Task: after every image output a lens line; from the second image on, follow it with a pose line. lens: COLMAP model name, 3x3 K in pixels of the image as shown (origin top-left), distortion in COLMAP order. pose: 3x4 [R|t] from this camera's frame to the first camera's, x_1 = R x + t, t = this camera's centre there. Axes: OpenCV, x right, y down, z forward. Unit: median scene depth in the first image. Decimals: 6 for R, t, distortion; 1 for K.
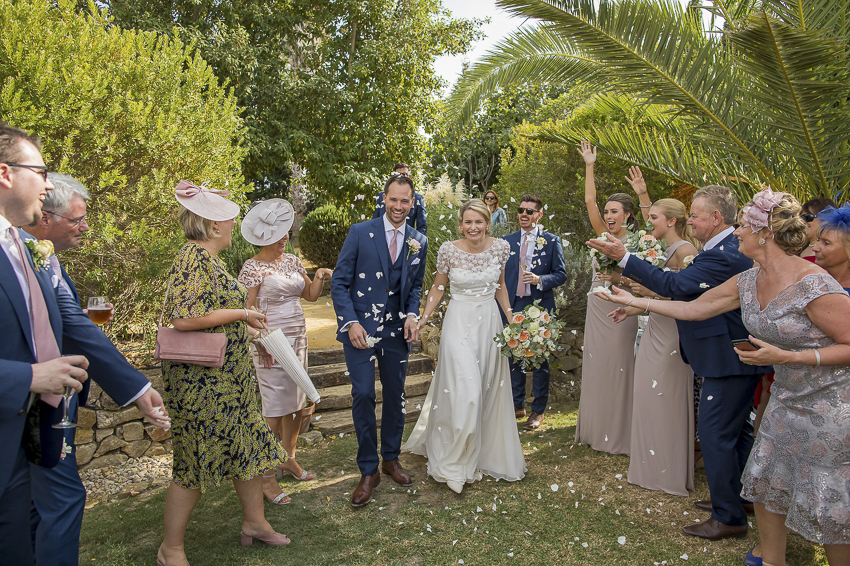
lens RADIAL K [[604.3, 0, 419.3], [0, 604.3, 261.7], [0, 0, 1]] dist [-0.001864, 0.113952]
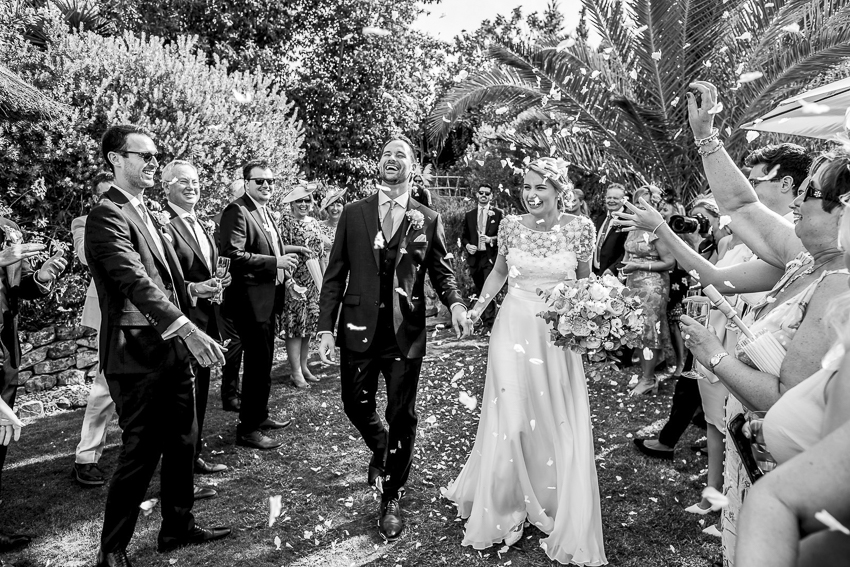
lens RADIAL K [[588.5, 0, 425.0], [0, 588.5, 283.5], [0, 0, 1]] dist [-0.031675, 0.001083]
pose [[0.993924, -0.005696, 0.109920, -0.100254], [-0.003783, 0.996302, 0.085838, 0.008371], [-0.110002, -0.085732, 0.990227, -0.300038]]
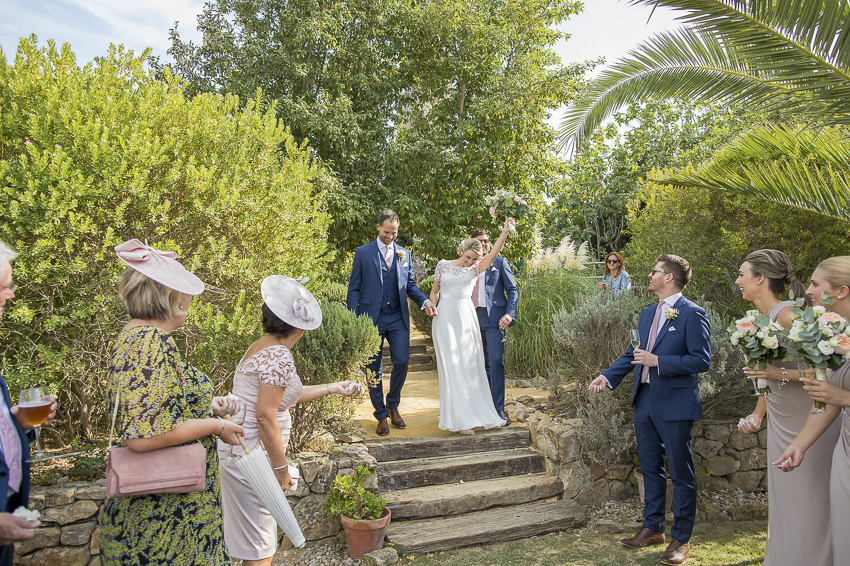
lens RADIAL K [[600.7, 0, 425.0], [0, 600.7, 283.0], [0, 0, 1]] dist [-0.048342, 0.110115]
pose [[0.979002, -0.022738, -0.202581, 0.026238], [0.007307, 0.997036, -0.076595, -0.008483], [0.203722, 0.073506, 0.976265, 0.113058]]
